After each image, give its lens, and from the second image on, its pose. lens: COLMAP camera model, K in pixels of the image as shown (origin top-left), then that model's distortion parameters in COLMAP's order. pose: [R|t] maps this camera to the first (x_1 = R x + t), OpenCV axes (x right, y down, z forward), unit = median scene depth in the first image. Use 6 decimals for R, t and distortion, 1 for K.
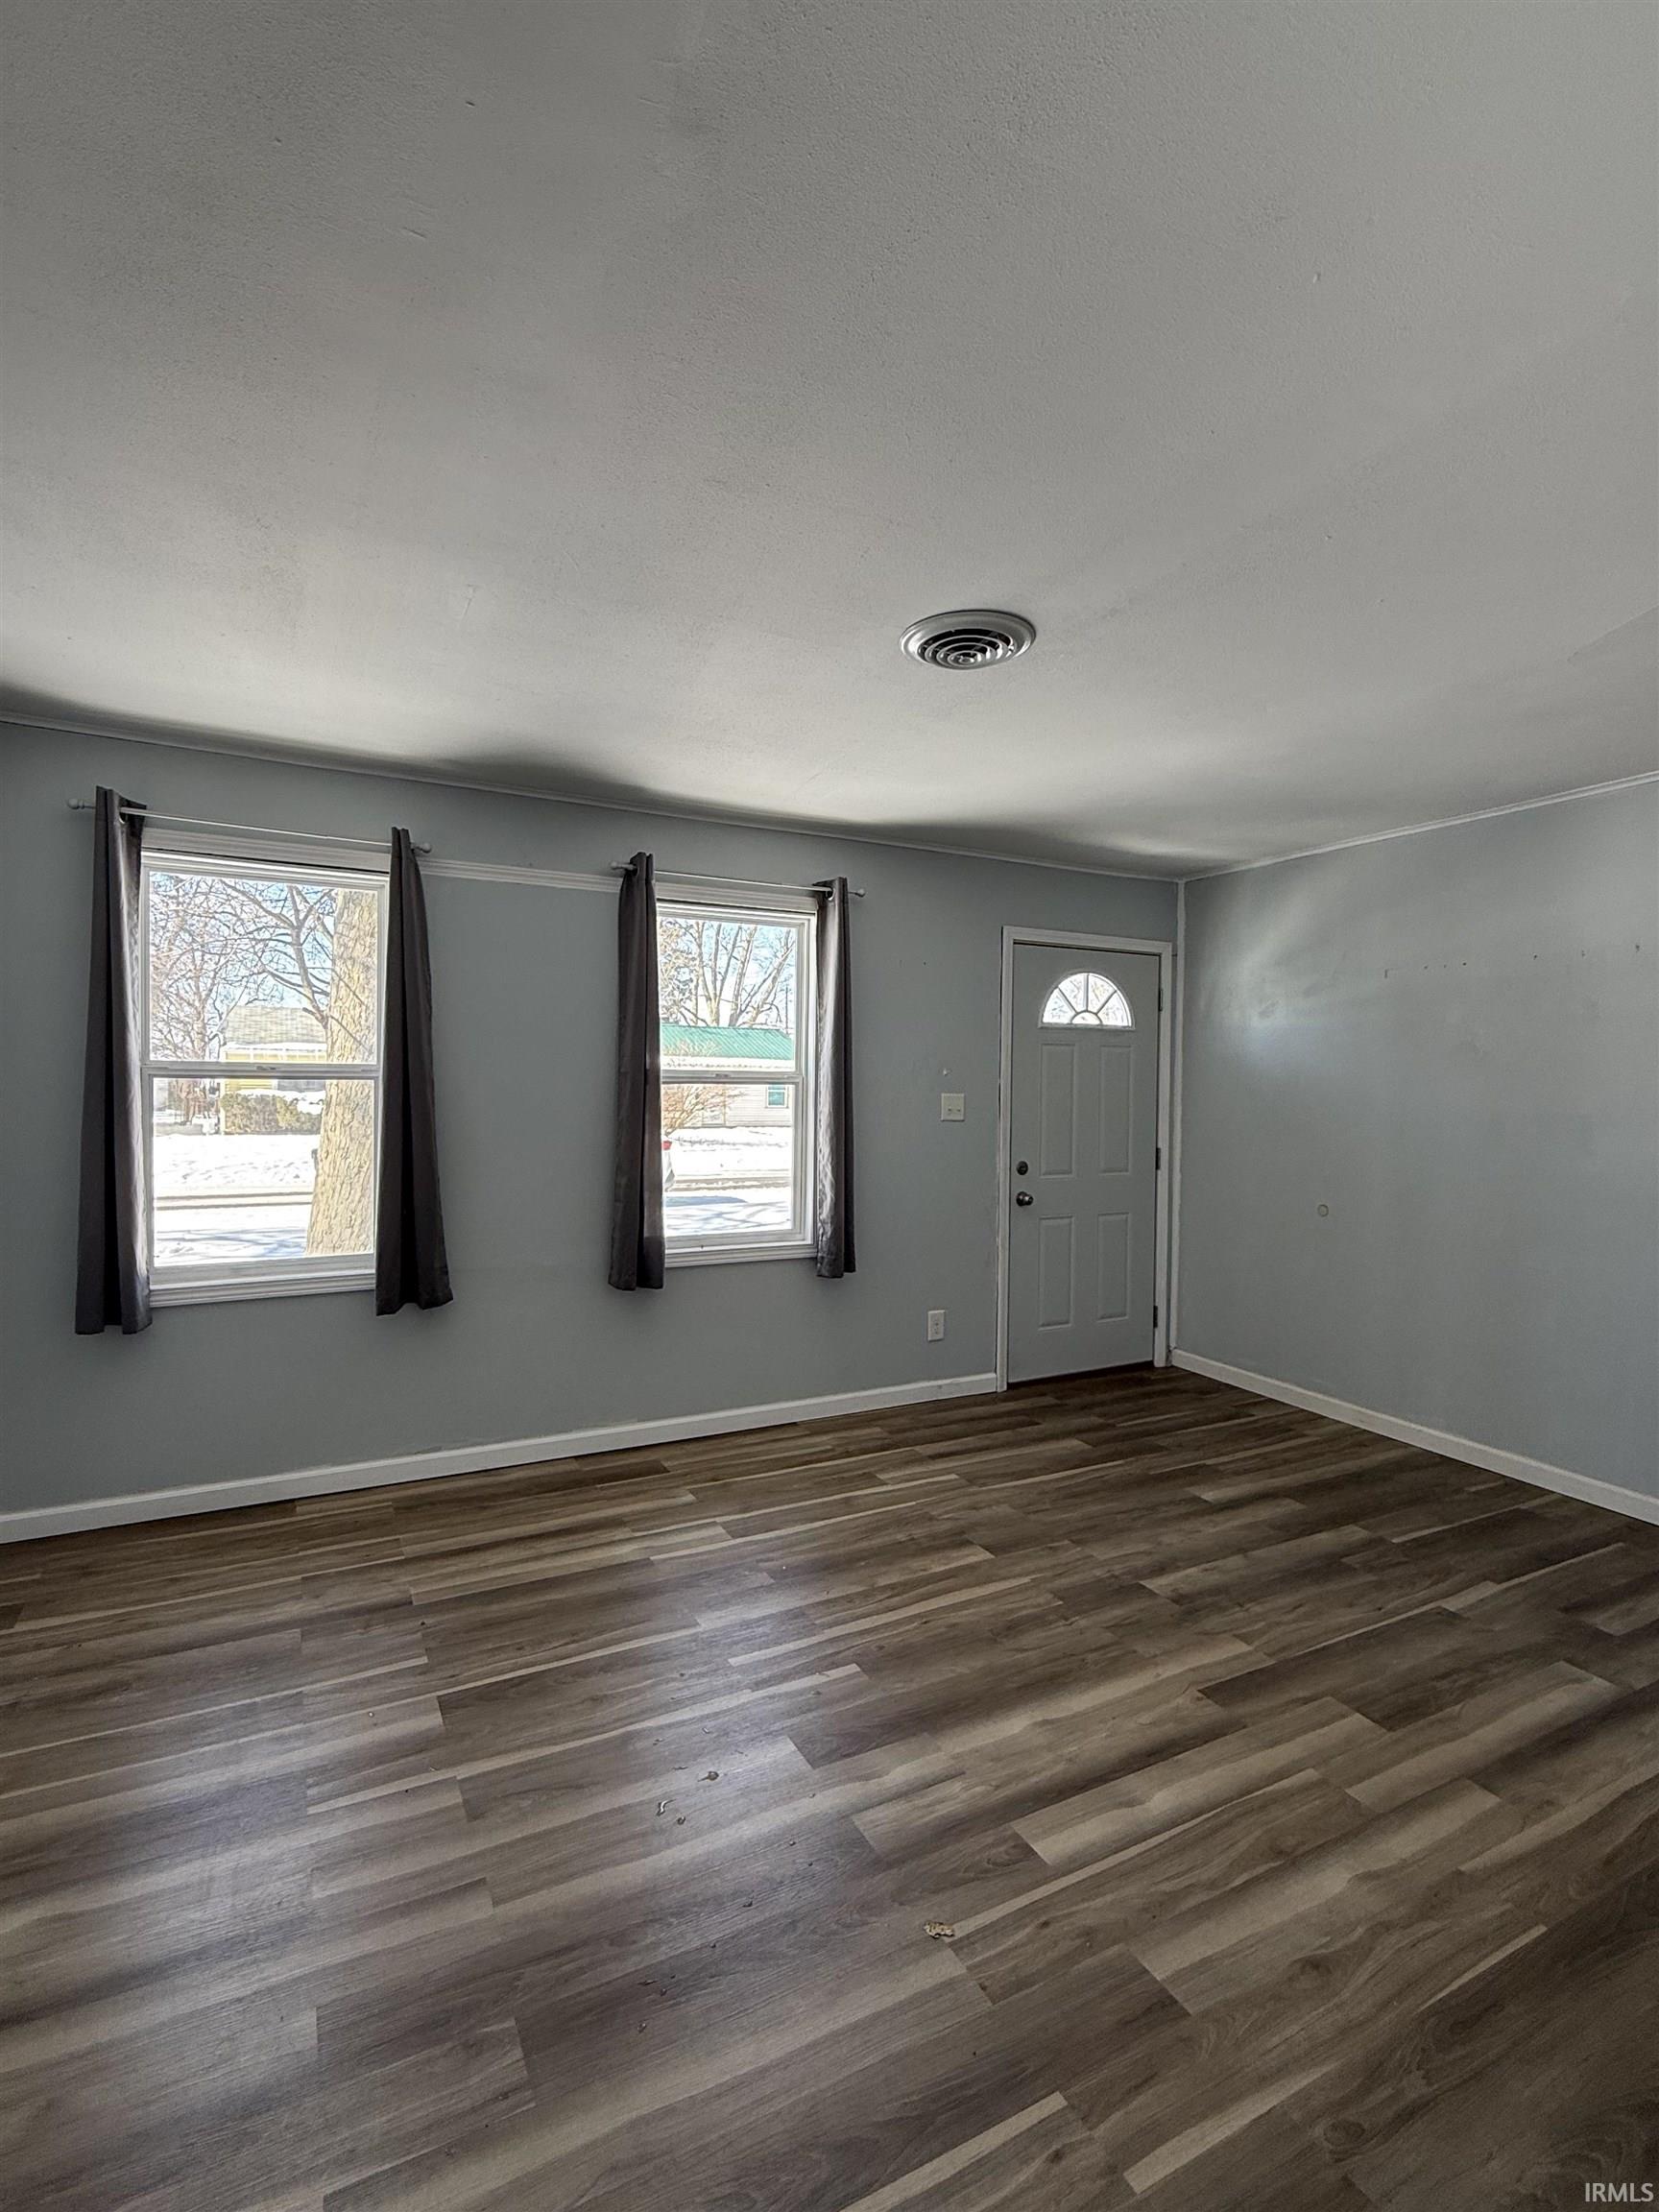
lens RADIAL K [[1034.7, 0, 831.0], [0, 1034.7, 1112.5], [0, 0, 1]] dist [-0.001479, -0.000300]
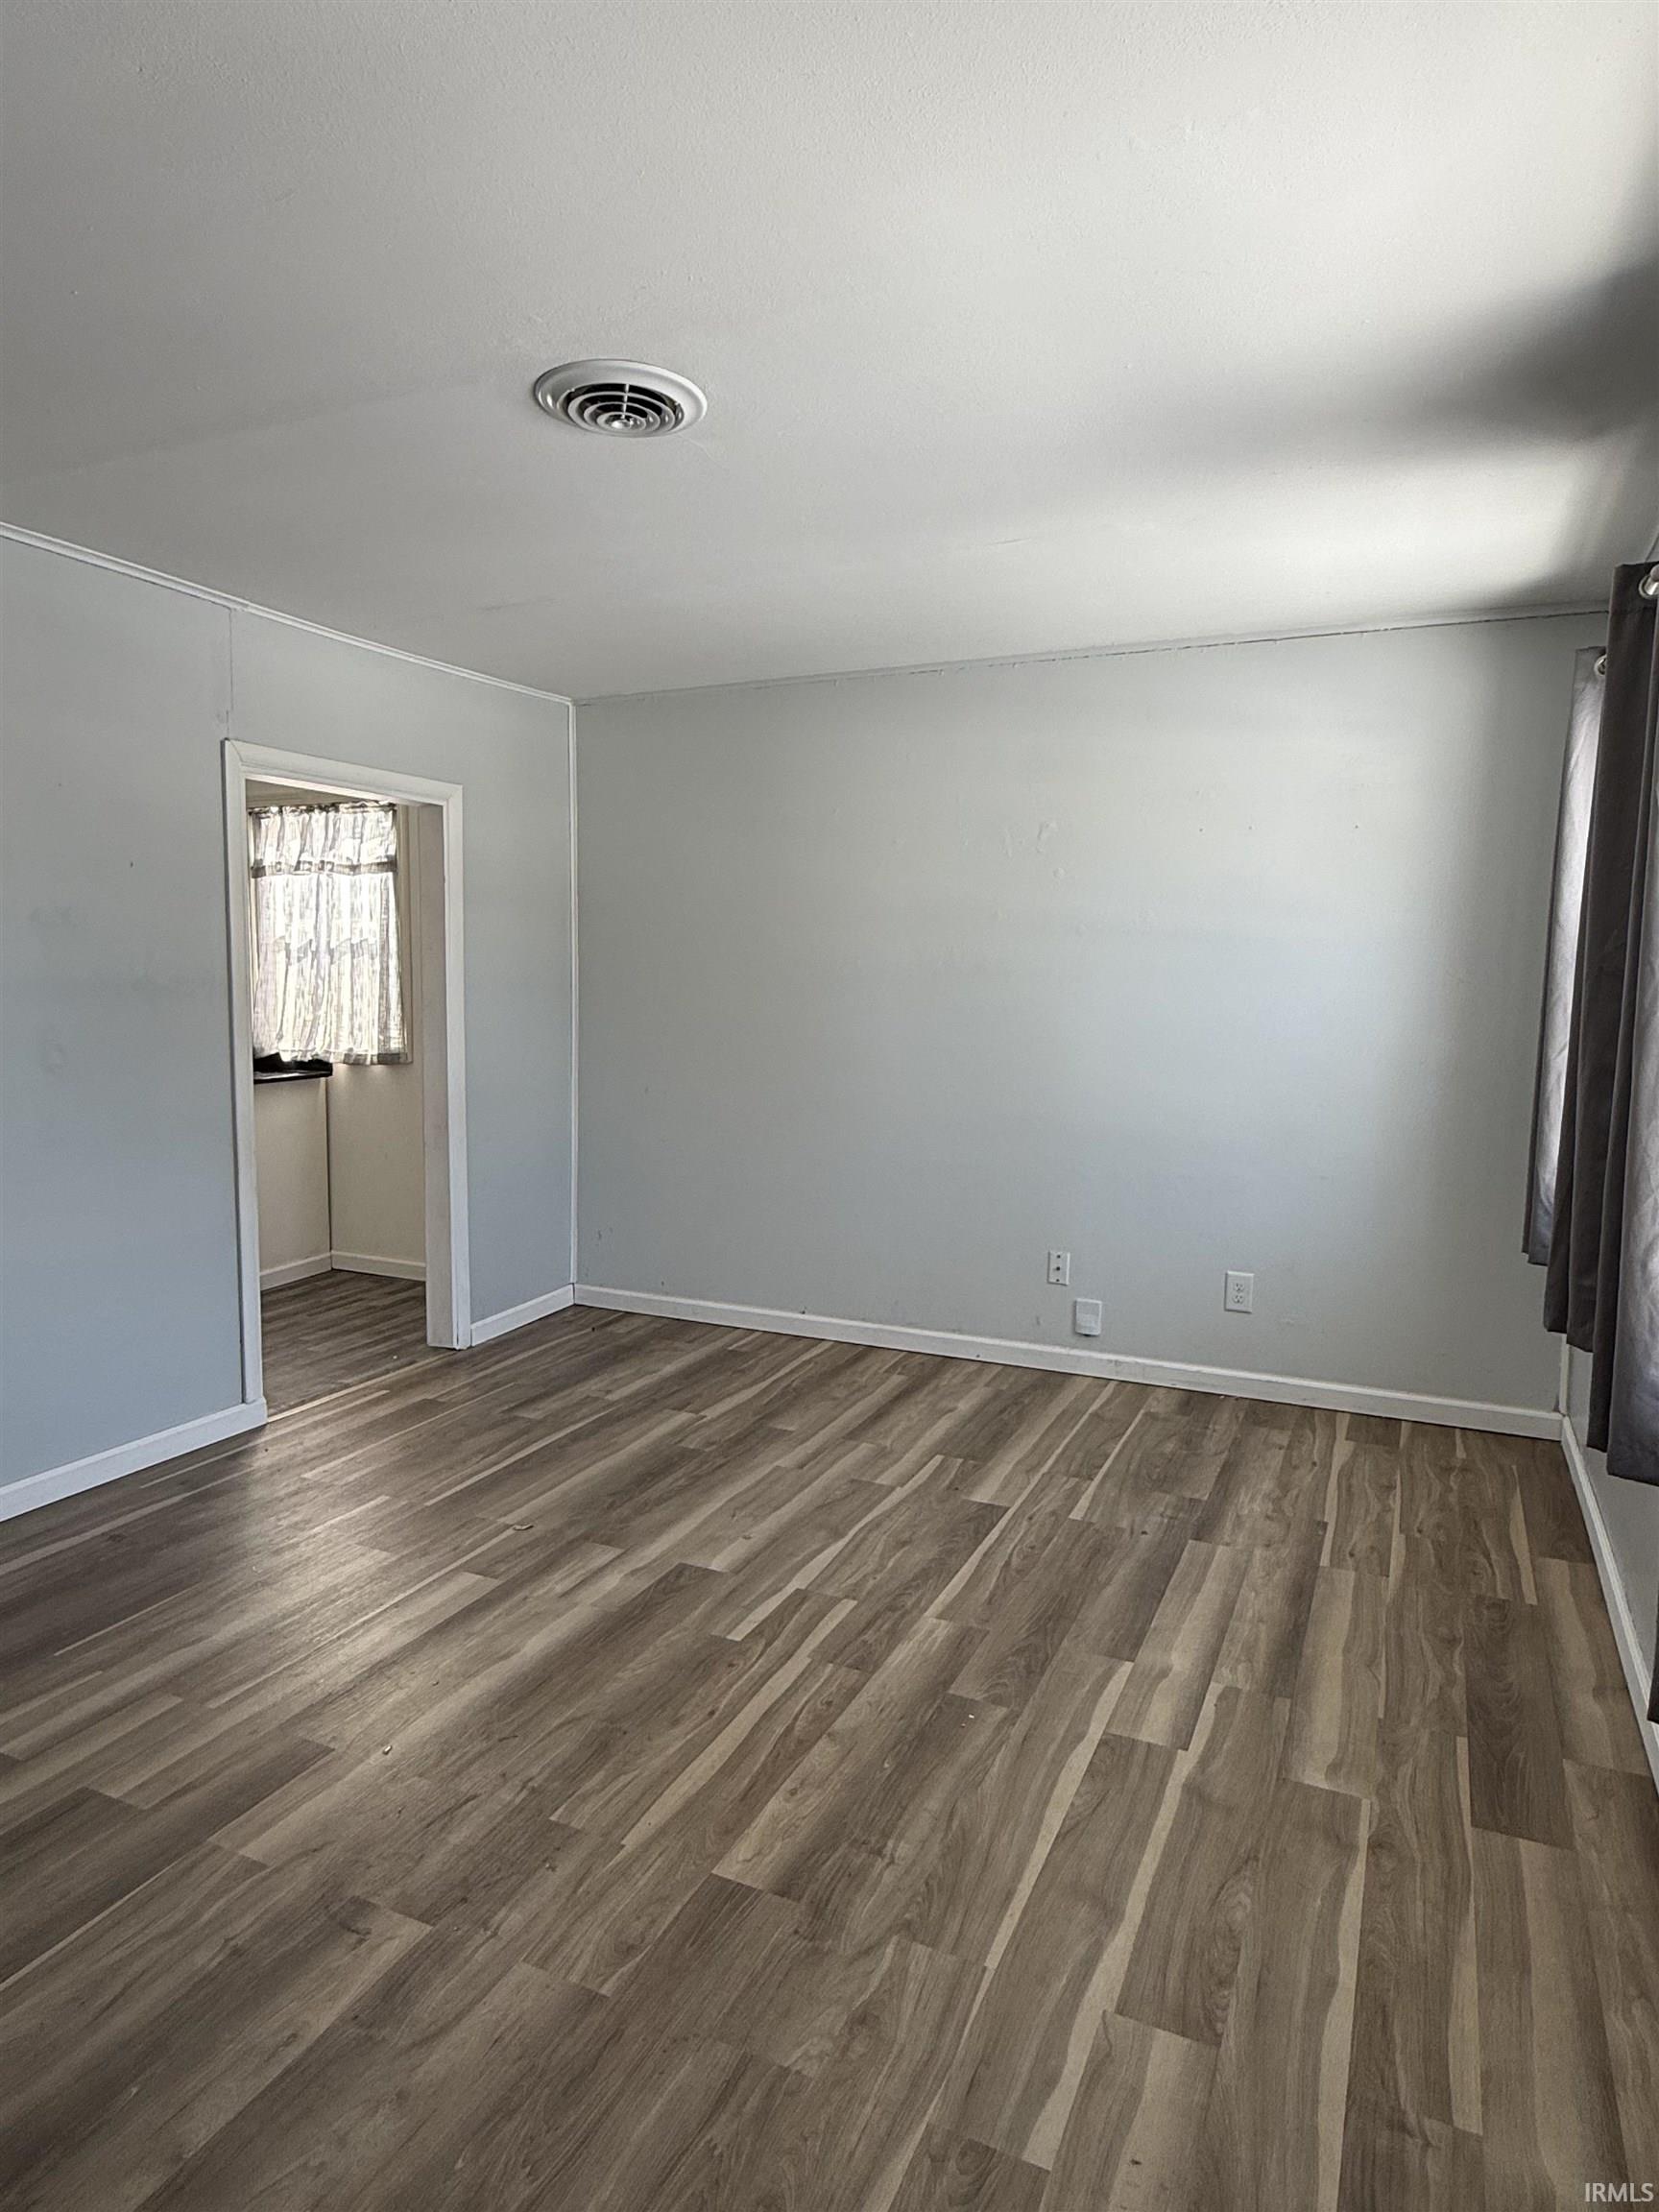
lens RADIAL K [[1308.2, 0, 822.7], [0, 1308.2, 1103.4], [0, 0, 1]] dist [-0.004189, -0.000287]
pose [[-0.793496, 0.039895, -0.607266, 0.495329], [-0.037094, 0.992823, 0.113694, -0.029491], [0.607444, 0.112742, -0.786321, 1.501326]]
